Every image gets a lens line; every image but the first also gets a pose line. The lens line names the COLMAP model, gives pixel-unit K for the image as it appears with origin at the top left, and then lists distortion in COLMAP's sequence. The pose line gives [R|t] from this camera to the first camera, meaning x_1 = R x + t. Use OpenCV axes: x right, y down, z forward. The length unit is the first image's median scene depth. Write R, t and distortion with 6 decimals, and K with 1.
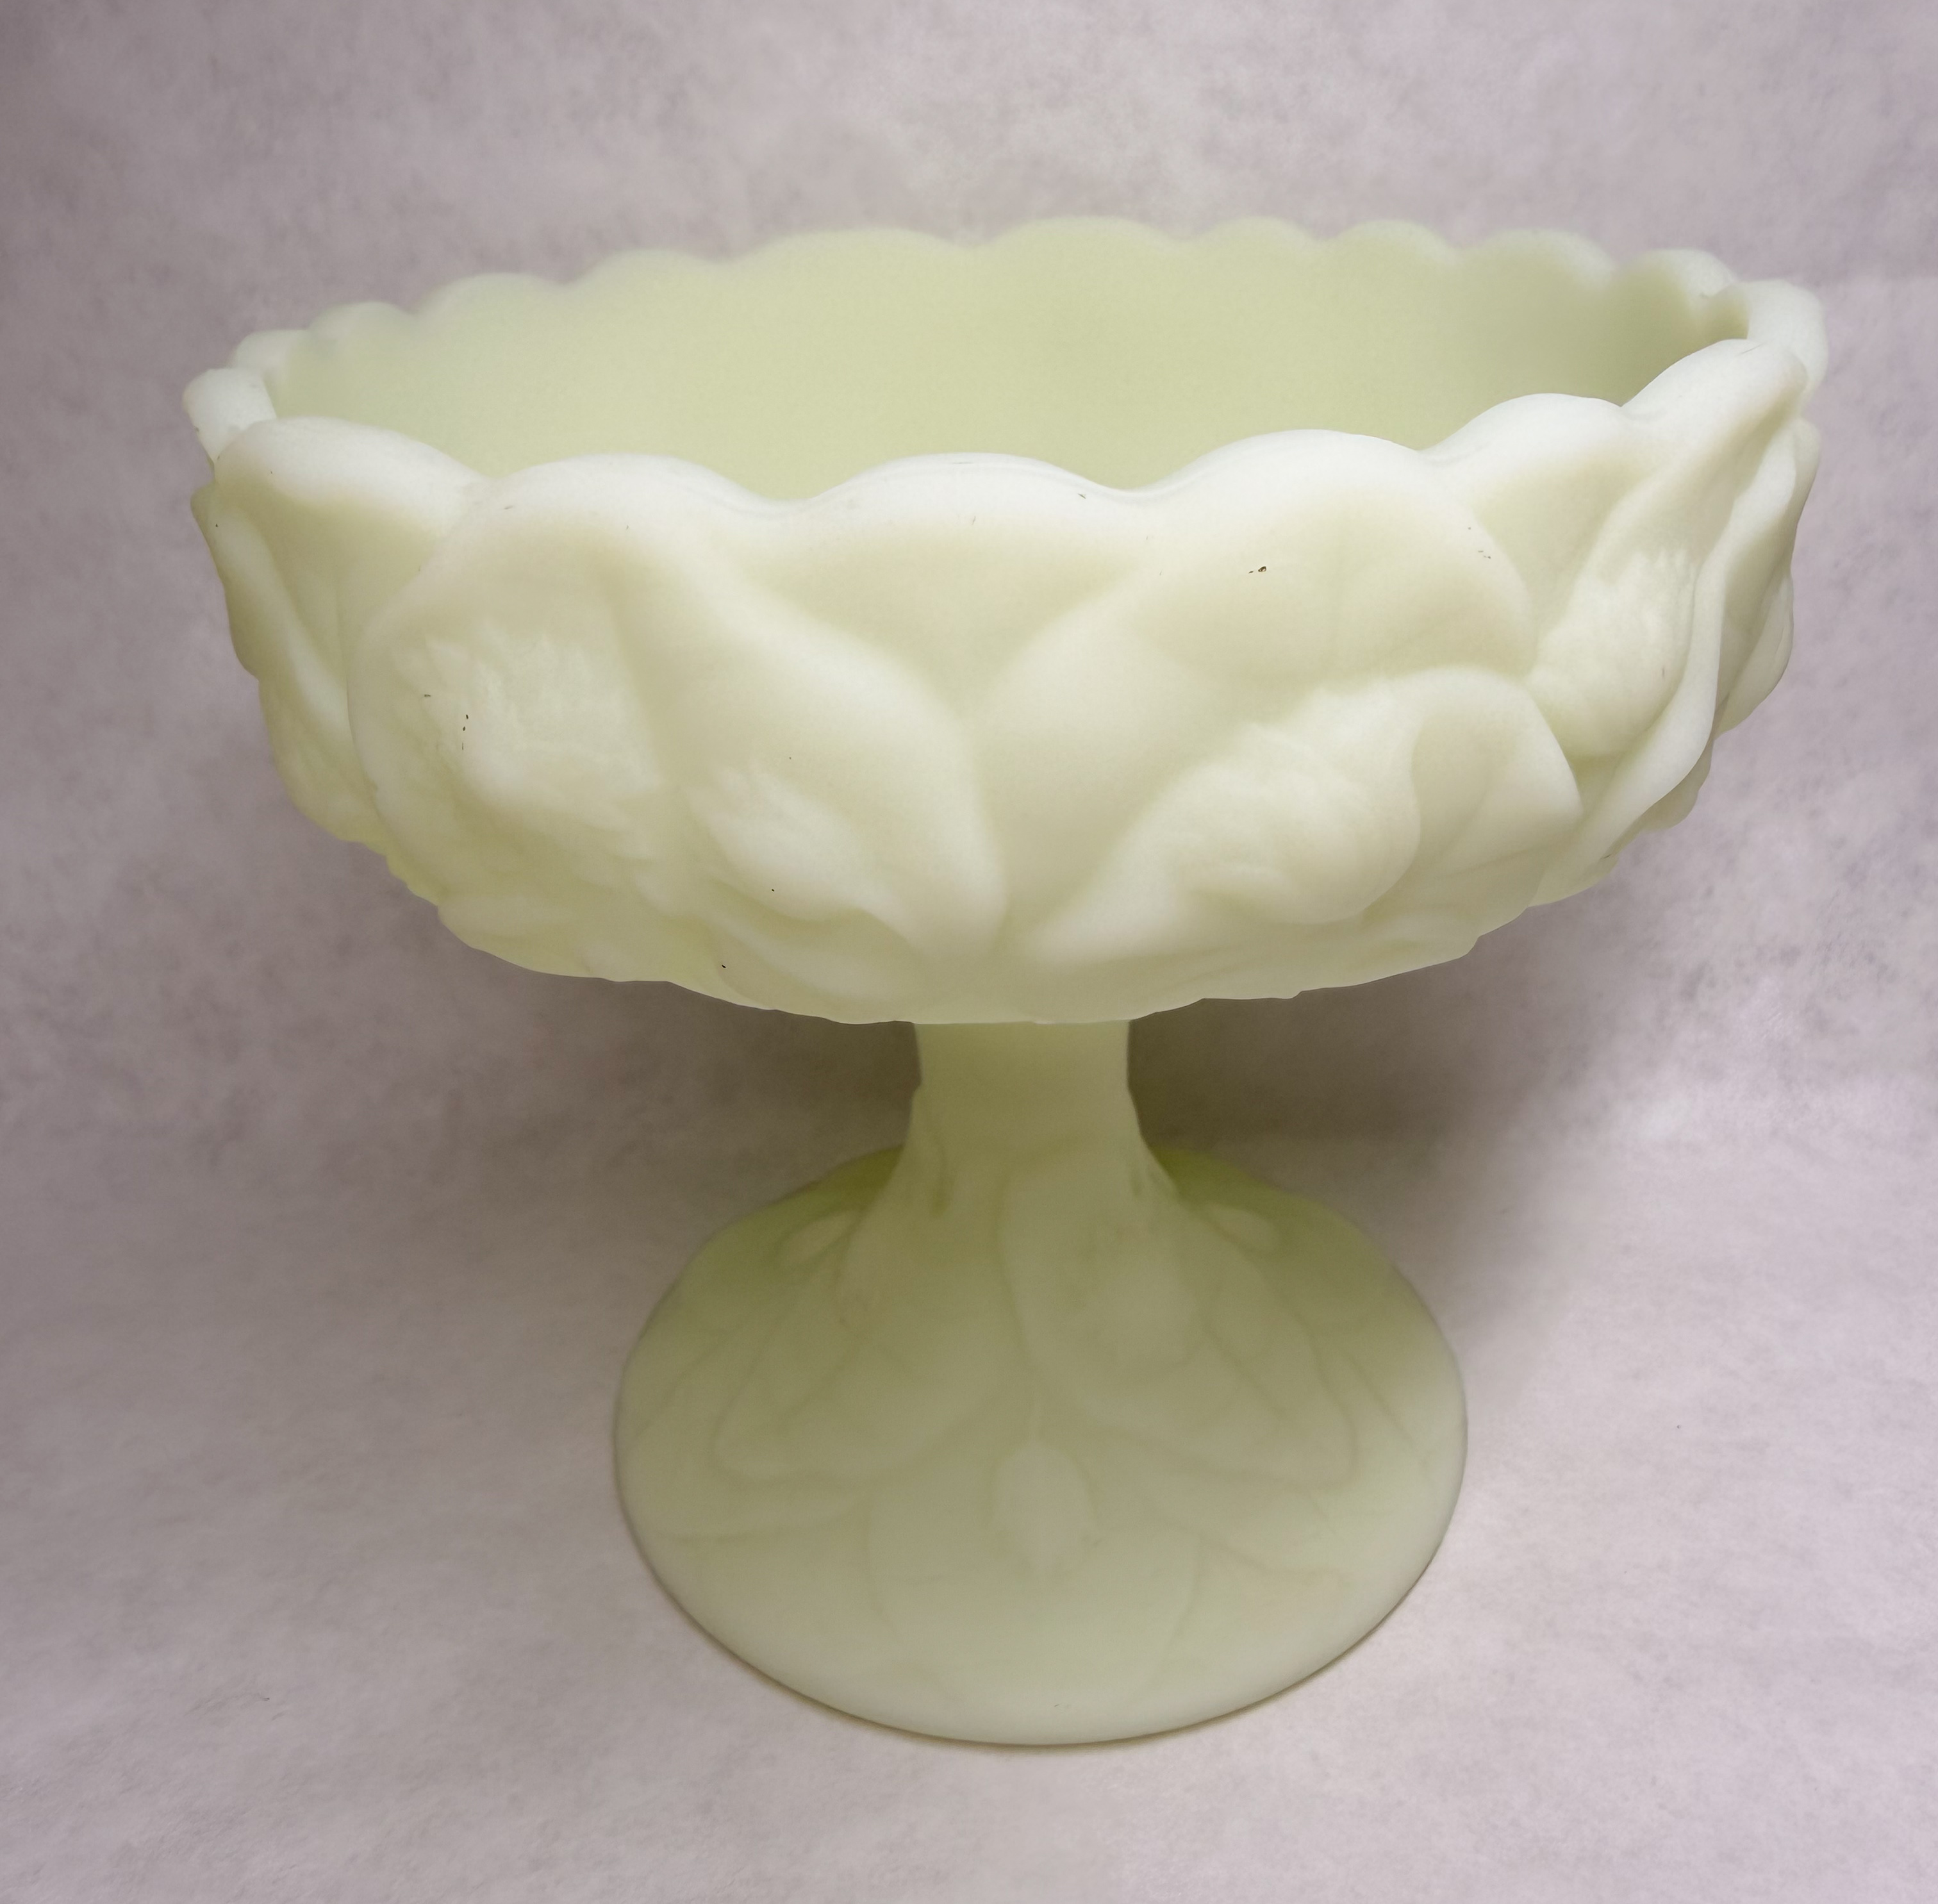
lens RADIAL K [[1888.4, 0, 967.9], [0, 1888.4, 864.0], [0, 0, 1]] dist [0.006638, -0.013659]
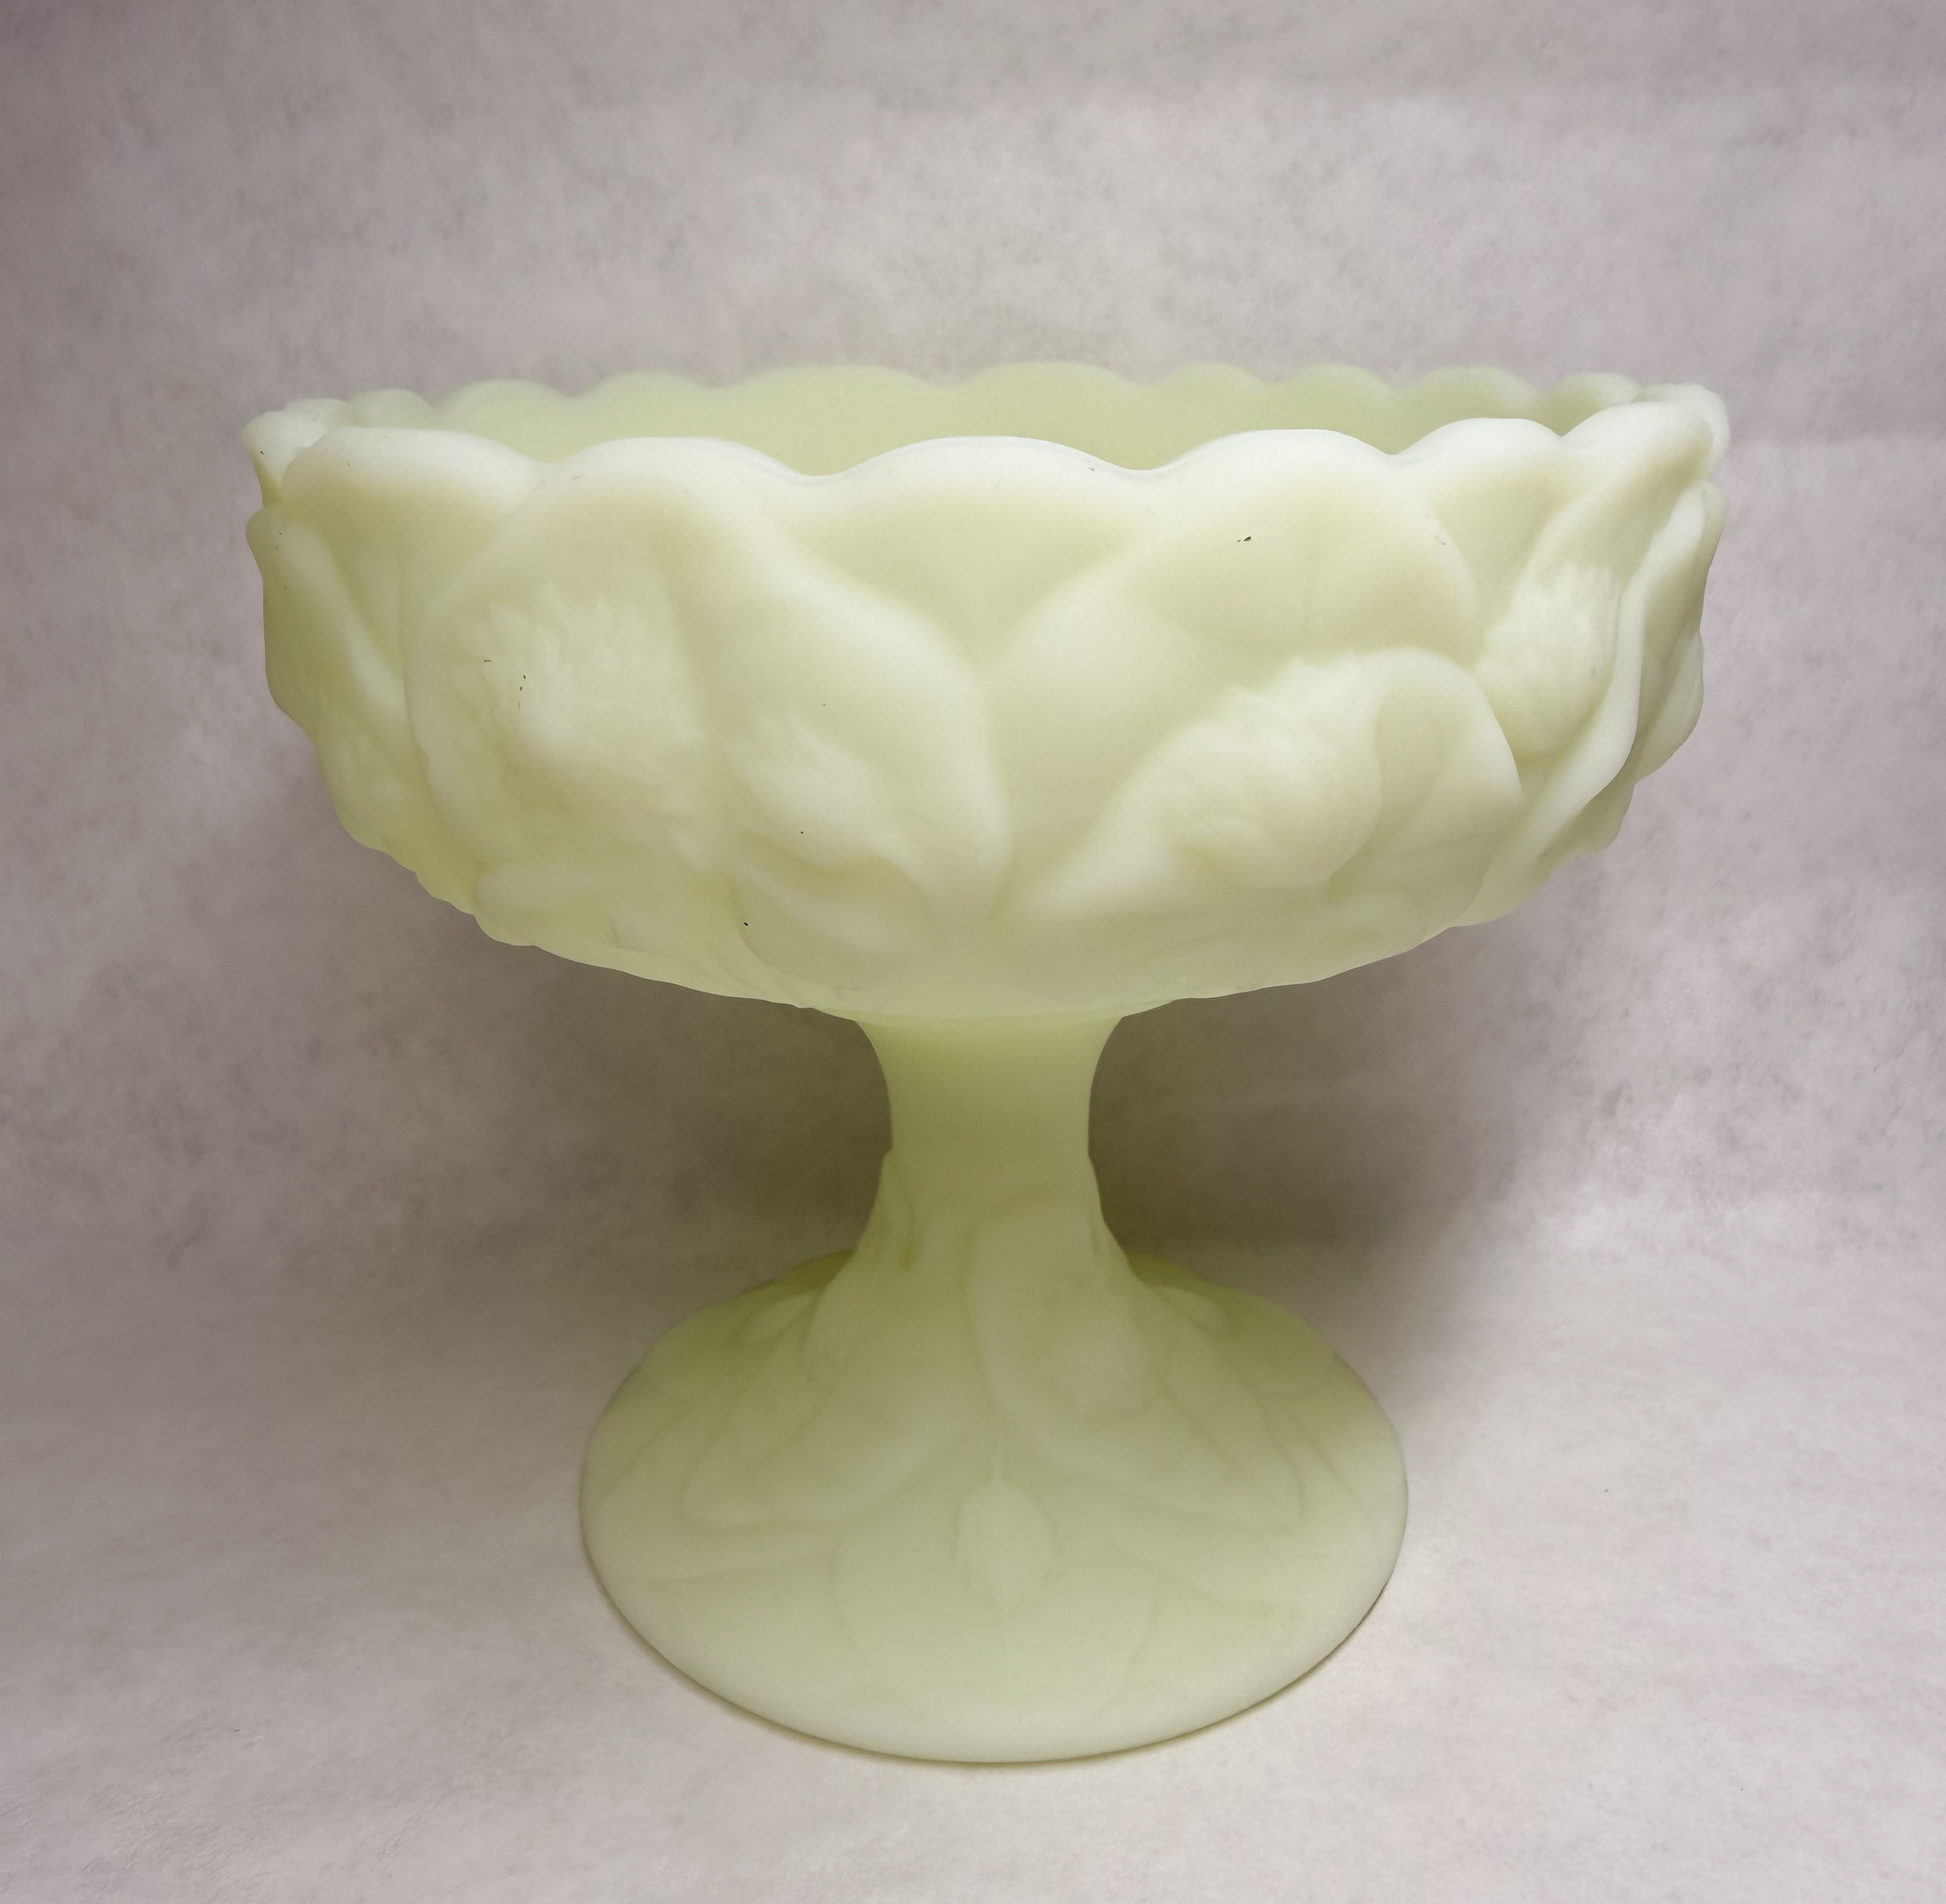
lens RADIAL K [[1890.2, 0, 973.0], [0, 1890.2, 952.0], [0, 0, 1]] dist [0.002454, -0.008381]
pose [[0.998801, 0.019207, 0.045033, -0.026872], [-0.015394, 0.996385, -0.083549, 0.089829], [-0.046475, 0.082756, 0.995486, -0.050453]]
